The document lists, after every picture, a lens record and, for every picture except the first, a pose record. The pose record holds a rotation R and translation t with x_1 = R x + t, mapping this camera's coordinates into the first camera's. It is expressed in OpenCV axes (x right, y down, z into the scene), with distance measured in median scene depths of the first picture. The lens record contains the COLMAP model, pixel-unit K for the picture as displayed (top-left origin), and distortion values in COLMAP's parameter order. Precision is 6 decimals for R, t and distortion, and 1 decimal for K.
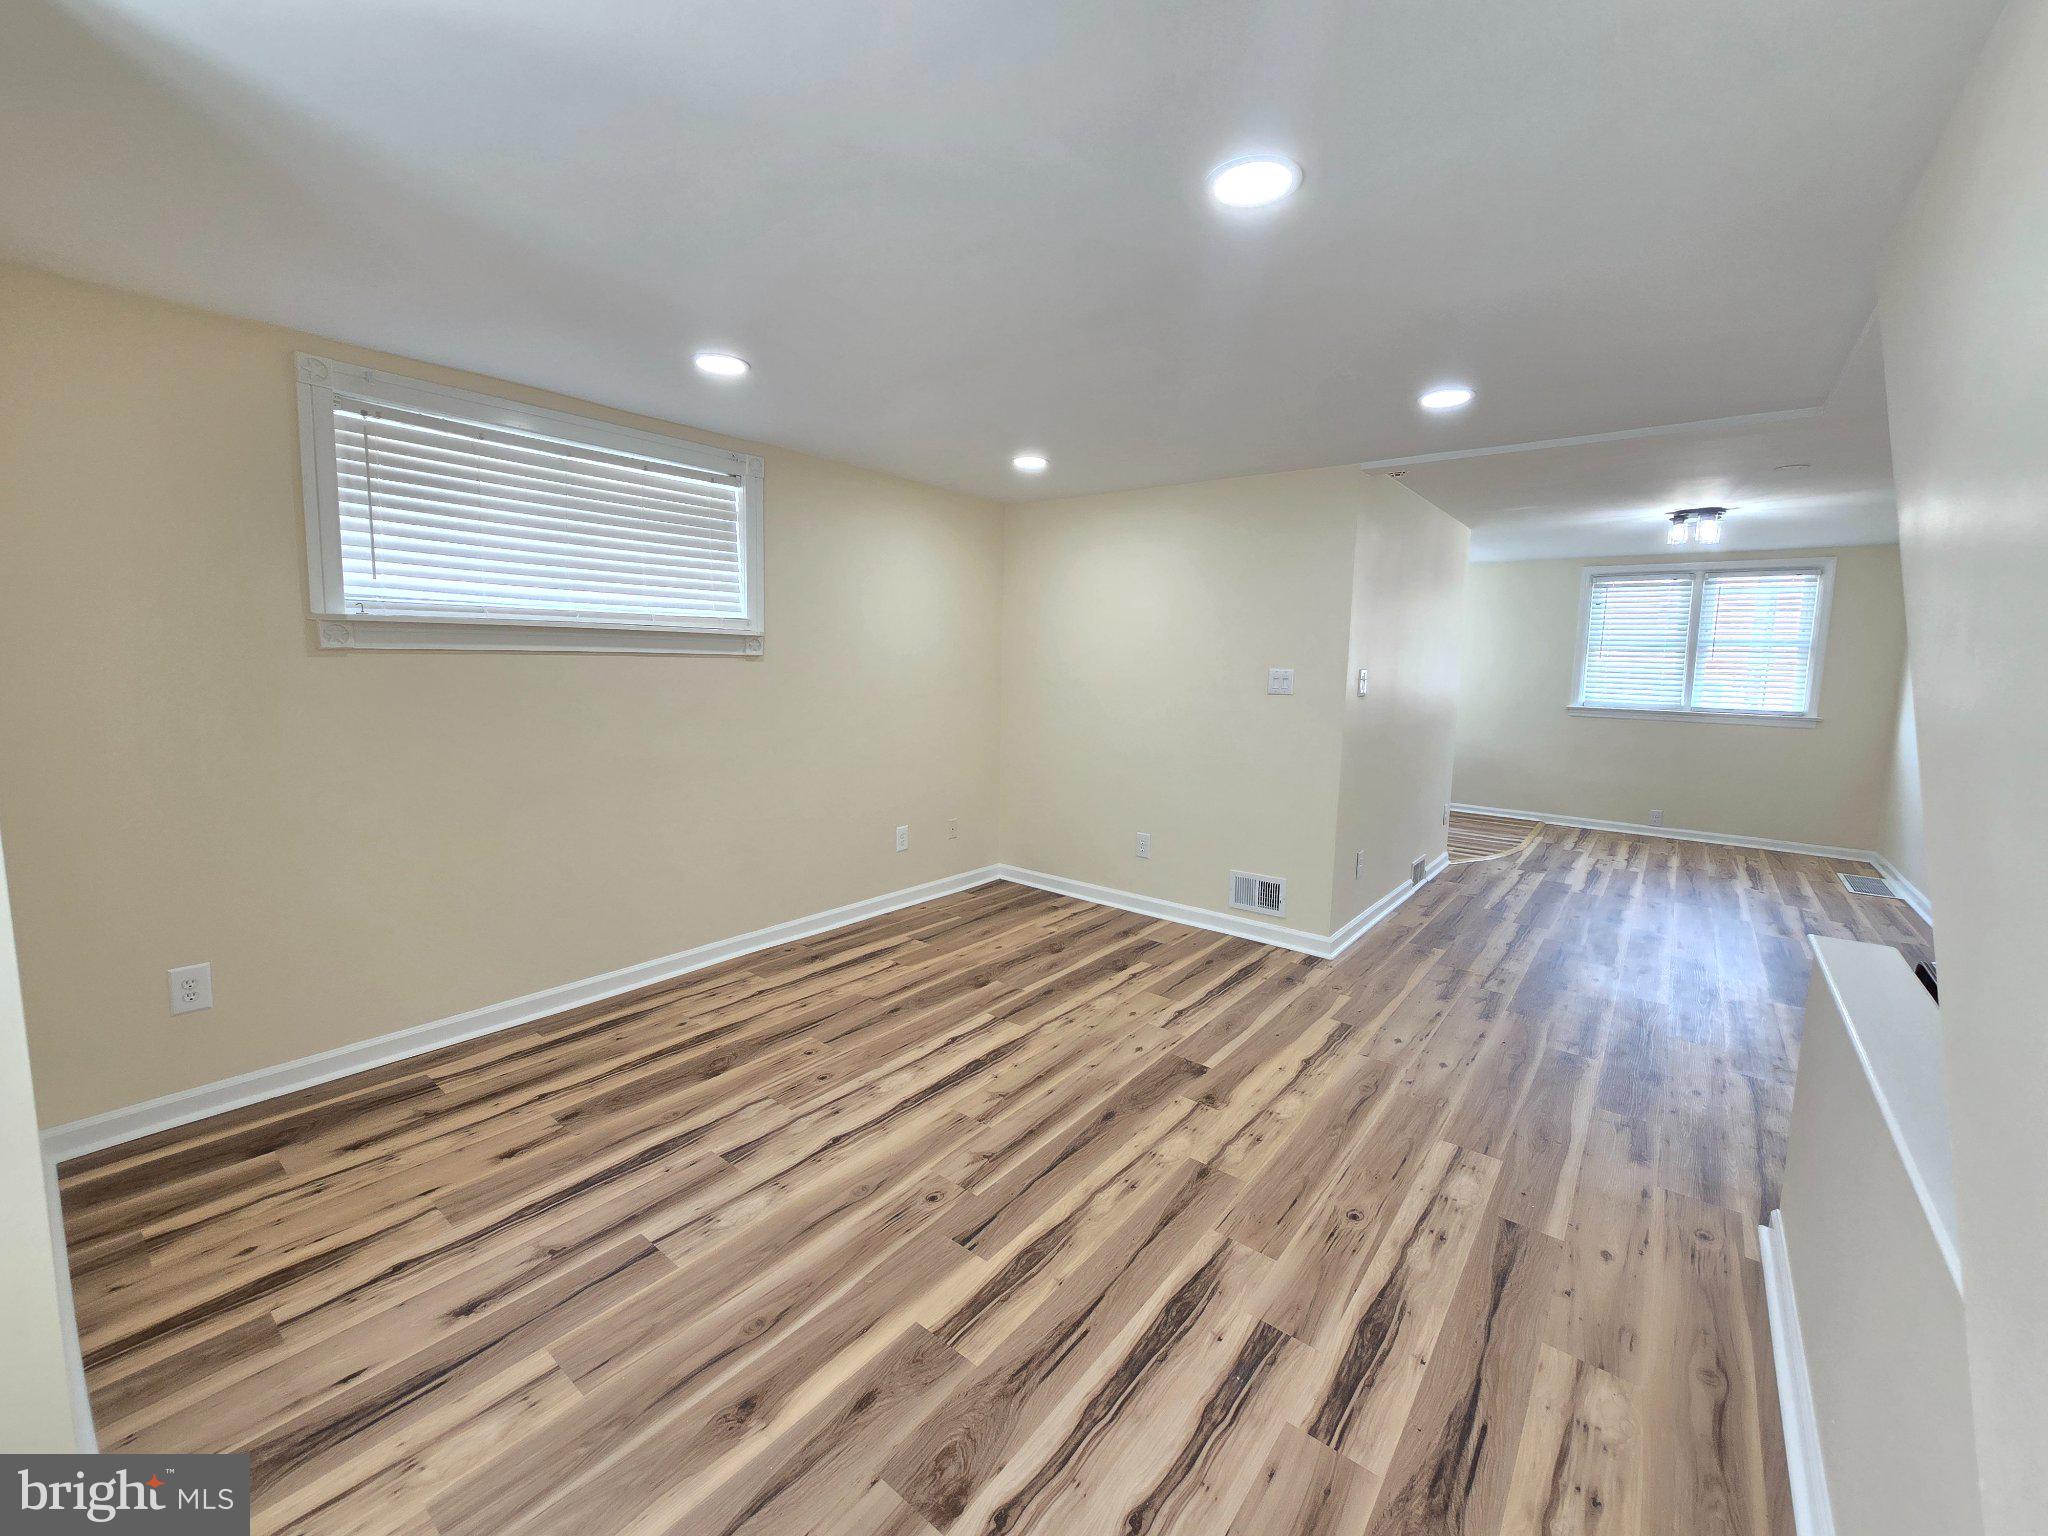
lens RADIAL K [[830.5, 0, 1019.7], [0, 830.5, 747.3], [0, 0, 1]] dist [-0.000957, -0.000374]
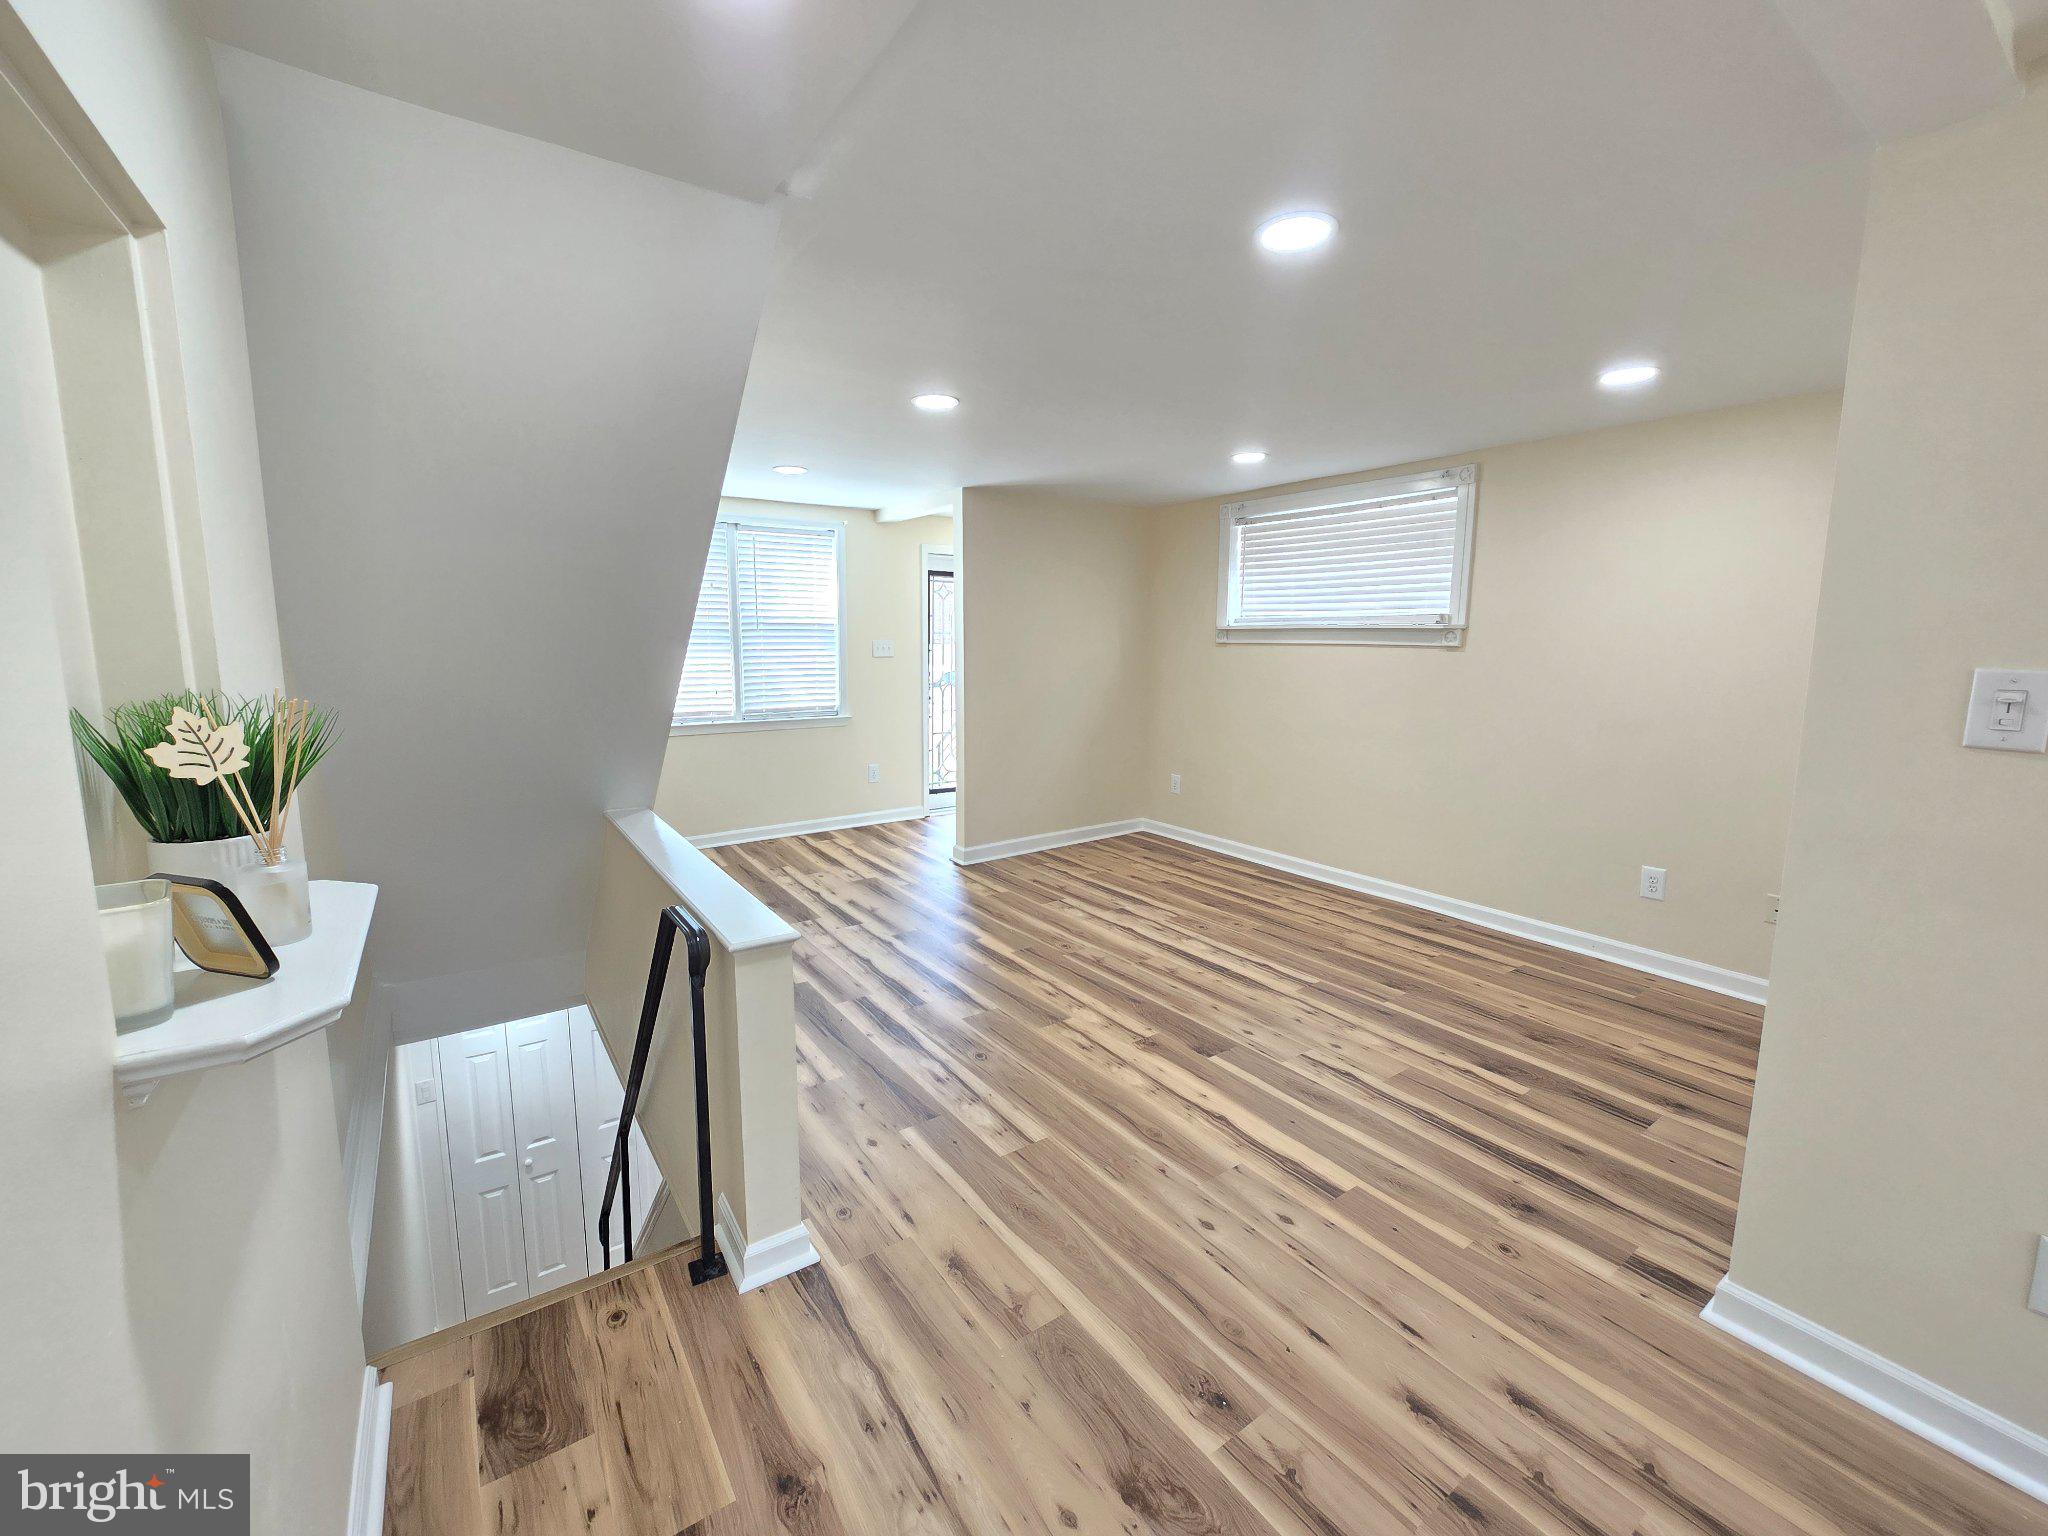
lens RADIAL K [[830.5, 0, 1019.7], [0, 830.5, 747.3], [0, 0, 1]] dist [-0.000957, -0.000374]
pose [[-0.280750, 0.104279, -0.954099, 1.187423], [-0.116341, 0.983053, 0.141678, -0.087353], [0.952704, 0.150776, -0.263860, 0.989704]]
